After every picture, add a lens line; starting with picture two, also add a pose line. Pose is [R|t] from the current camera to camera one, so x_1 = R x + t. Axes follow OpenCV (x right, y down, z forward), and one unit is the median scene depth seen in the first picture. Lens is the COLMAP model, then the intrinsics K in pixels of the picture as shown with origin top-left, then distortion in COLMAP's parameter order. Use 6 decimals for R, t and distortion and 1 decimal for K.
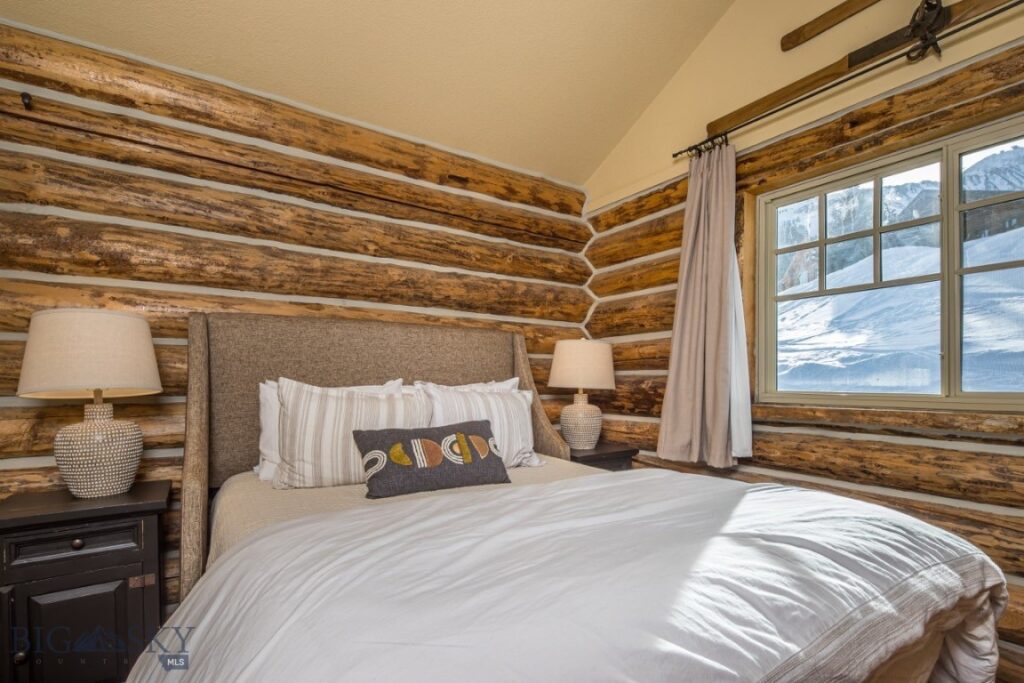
lens RADIAL K [[497.1, 0, 510.9], [0, 497.1, 379.2], [0, 0, 1]] dist [0.000891, -0.000288]
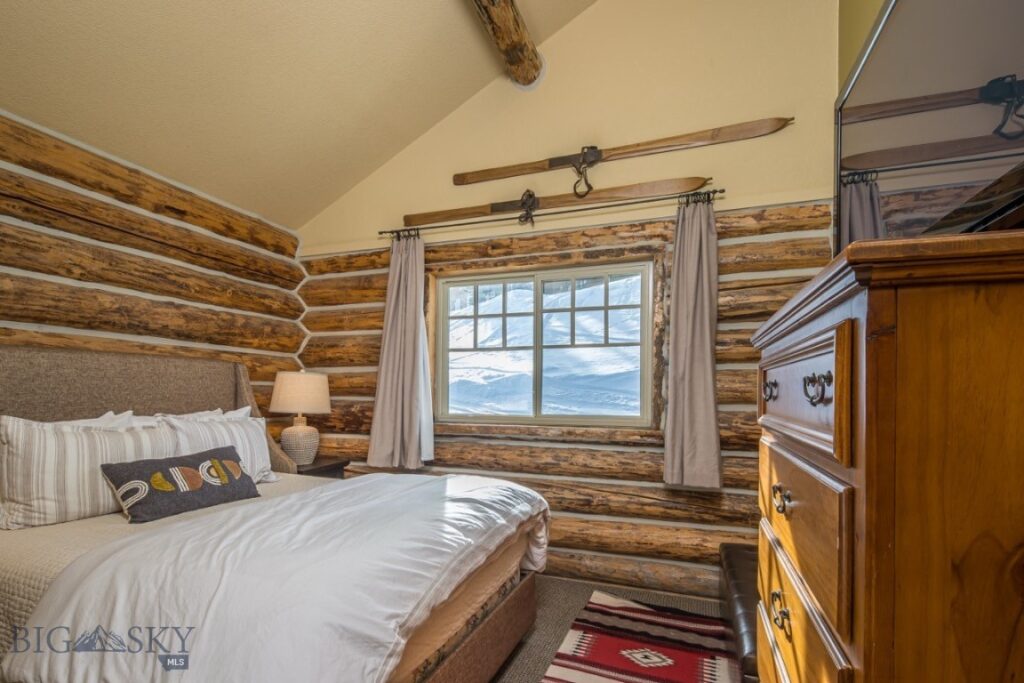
lens RADIAL K [[497.1, 0, 510.9], [0, 497.1, 379.2], [0, 0, 1]] dist [0.000891, -0.000288]
pose [[0.801180, 0.018008, 0.598152, -0.187368], [-0.007393, 0.999769, -0.020196, -0.046323], [-0.598378, 0.011759, 0.801128, -0.271643]]
